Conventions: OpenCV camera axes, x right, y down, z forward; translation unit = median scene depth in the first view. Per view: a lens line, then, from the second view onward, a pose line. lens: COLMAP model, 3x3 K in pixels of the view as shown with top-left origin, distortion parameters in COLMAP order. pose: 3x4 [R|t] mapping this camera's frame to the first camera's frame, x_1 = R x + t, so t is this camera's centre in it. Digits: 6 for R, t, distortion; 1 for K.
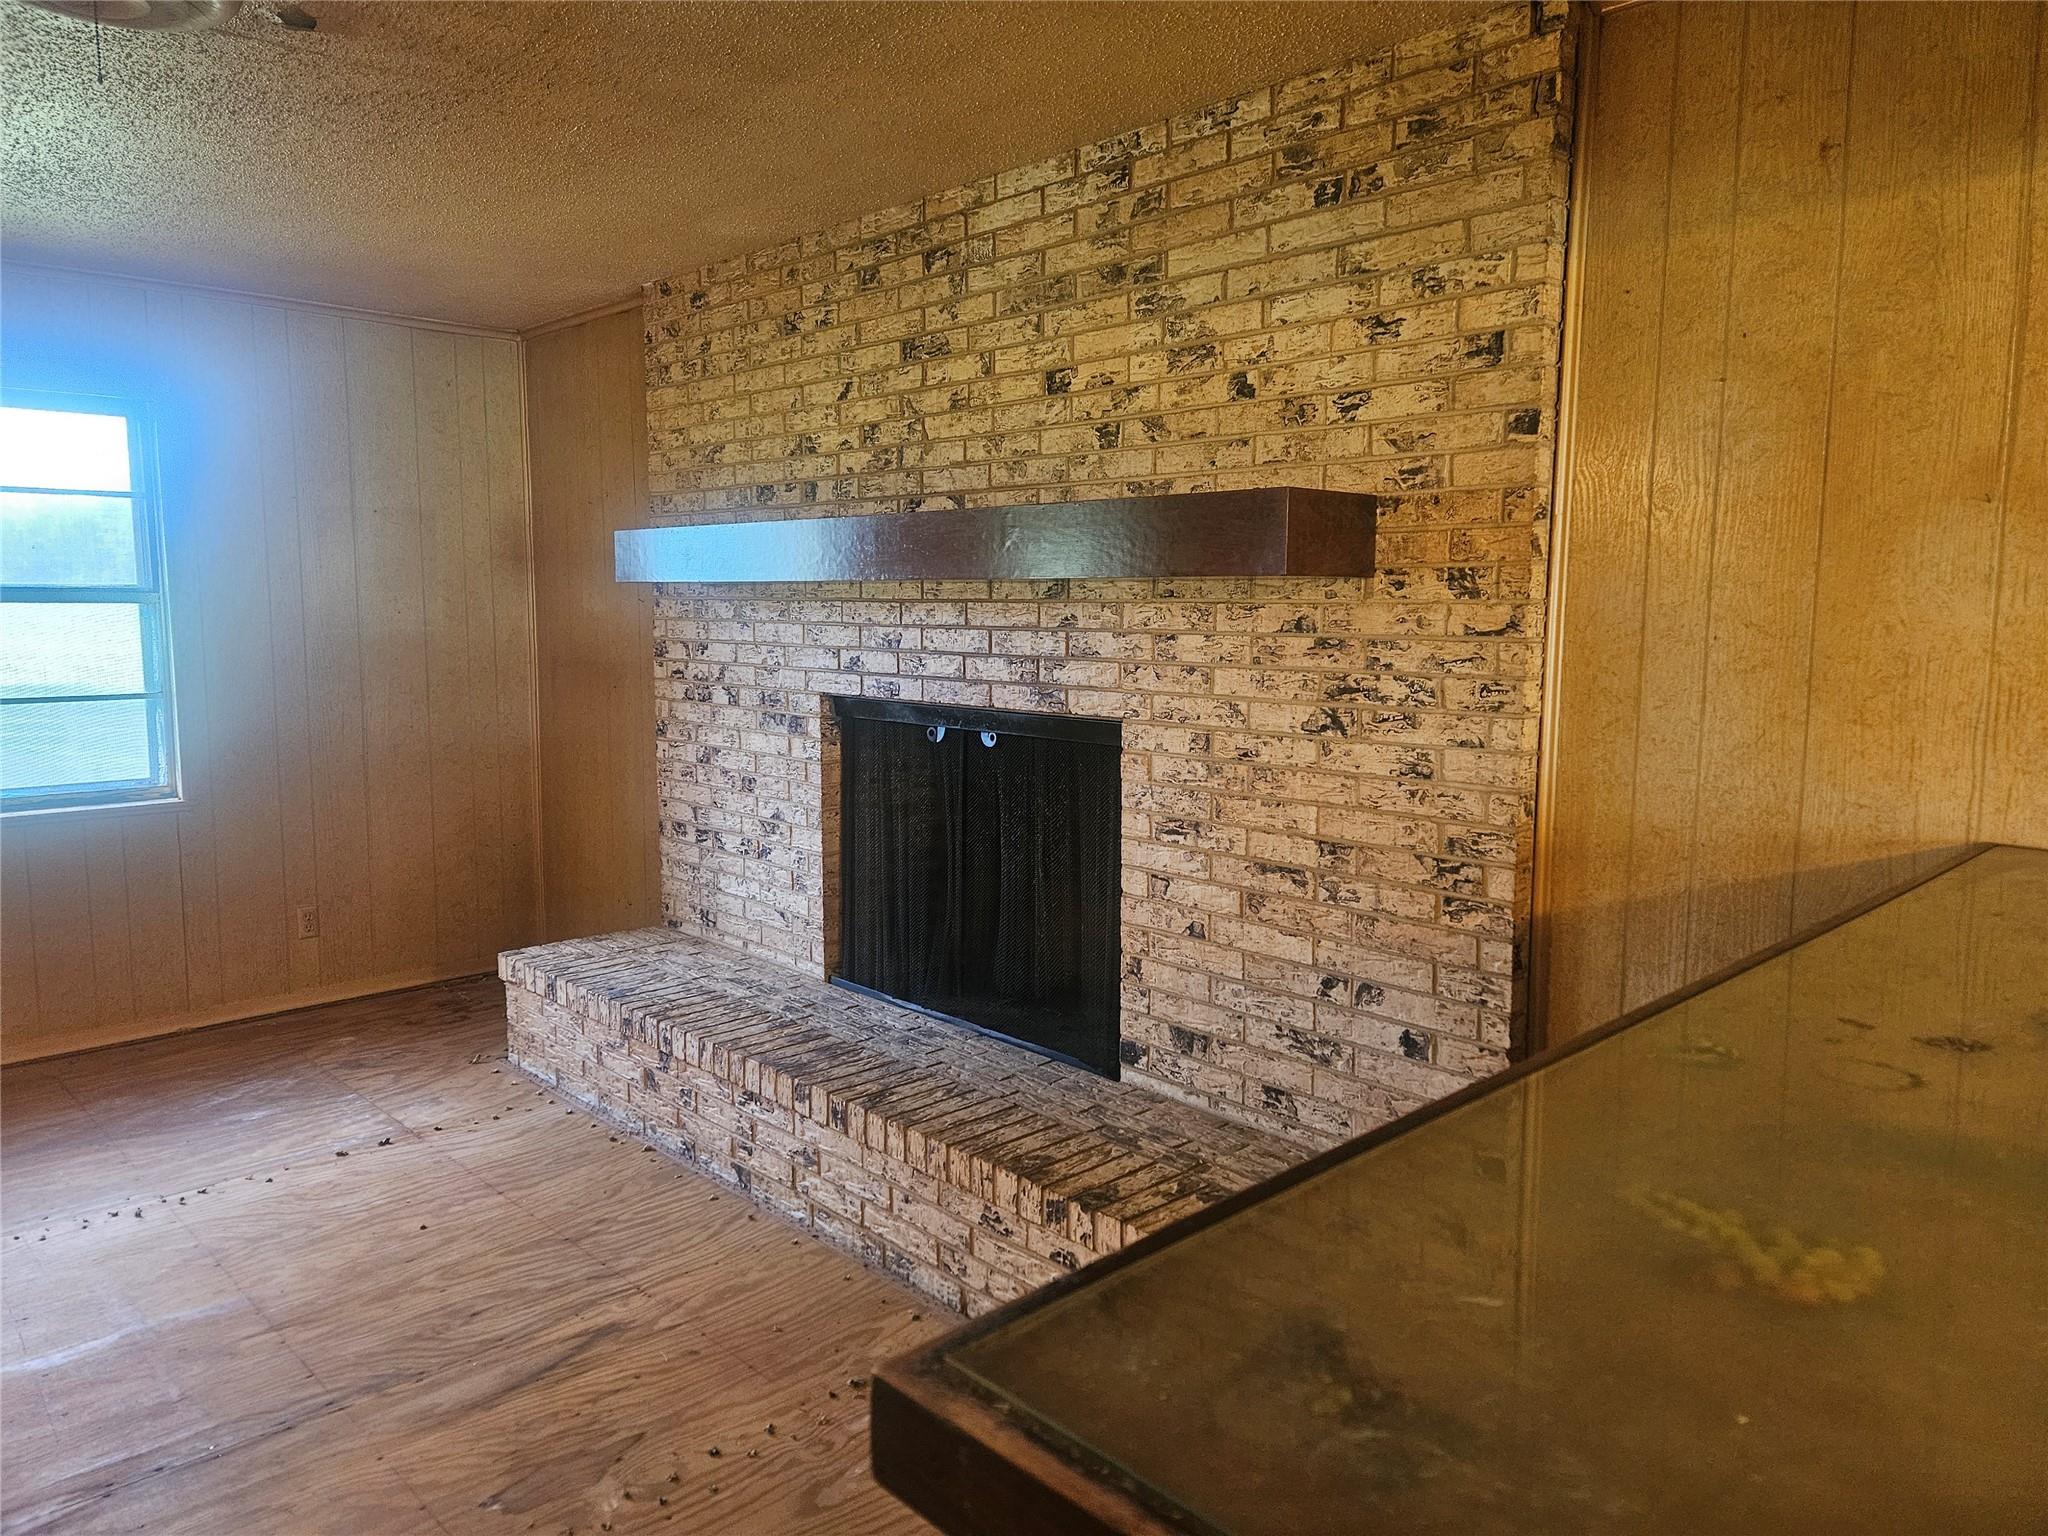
lens RADIAL K [[1387.1, 0, 1015.1], [0, 1387.1, 748.7], [0, 0, 1]] dist [0.094022, -0.082870]
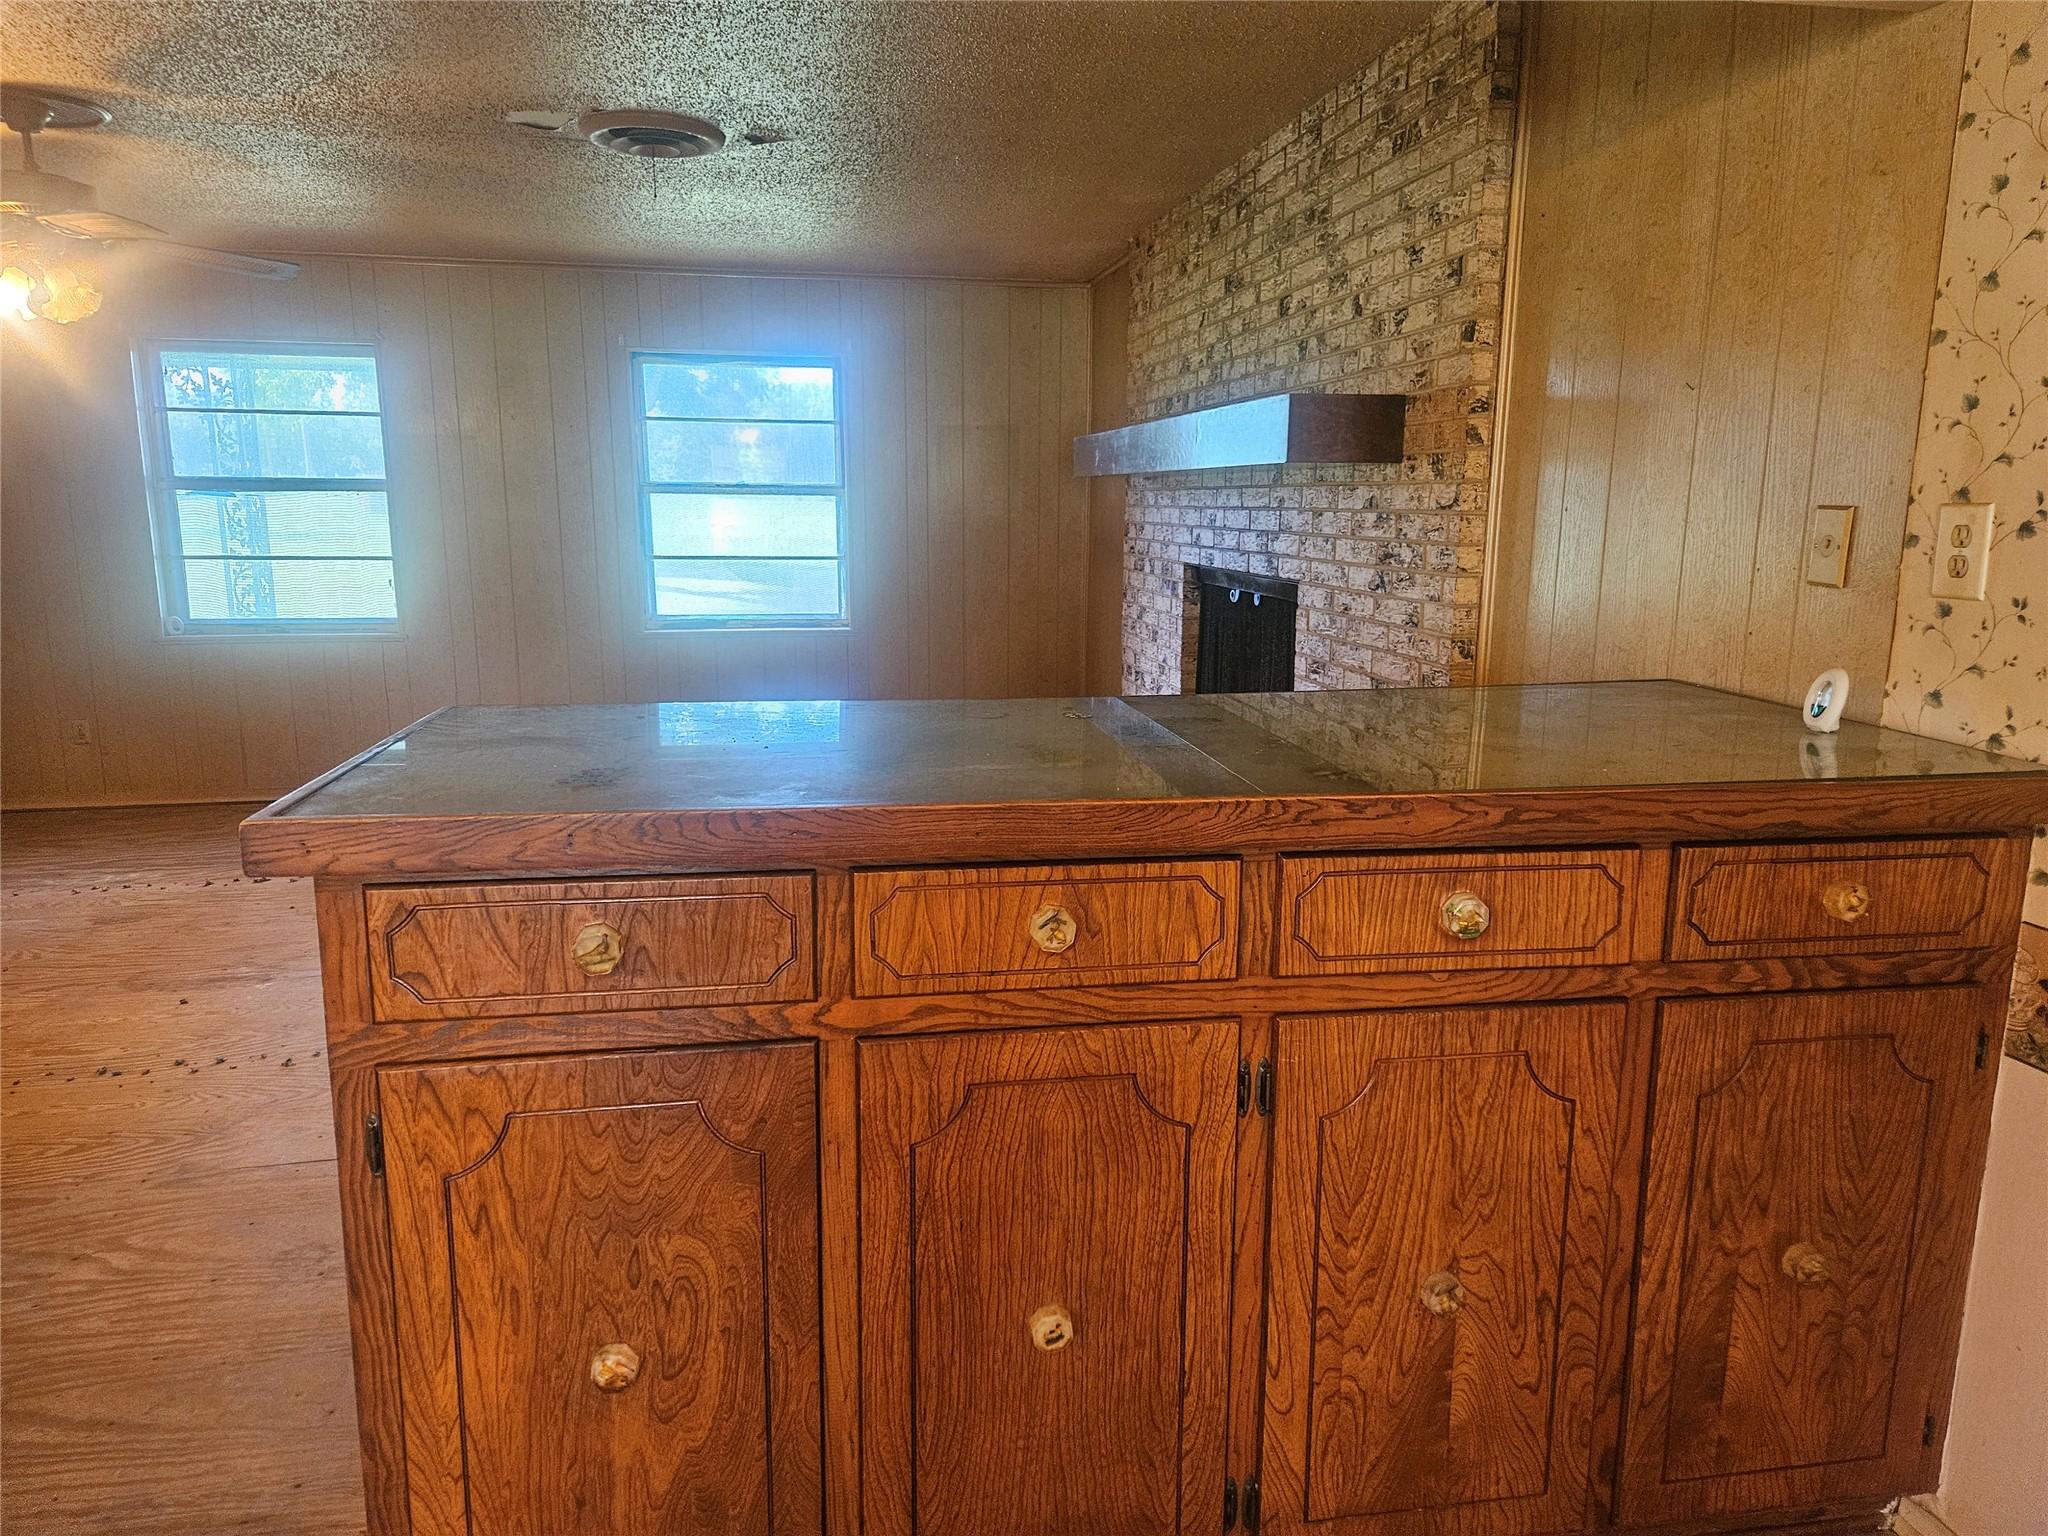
lens RADIAL K [[1387.1, 0, 1015.1], [0, 1387.1, 748.7], [0, 0, 1]] dist [0.094022, -0.082870]
pose [[0.829591, 0.096600, -0.549952, 0.615596], [-0.057669, 0.994477, 0.087690, 0.036178], [0.555386, -0.041031, 0.830580, -0.206469]]
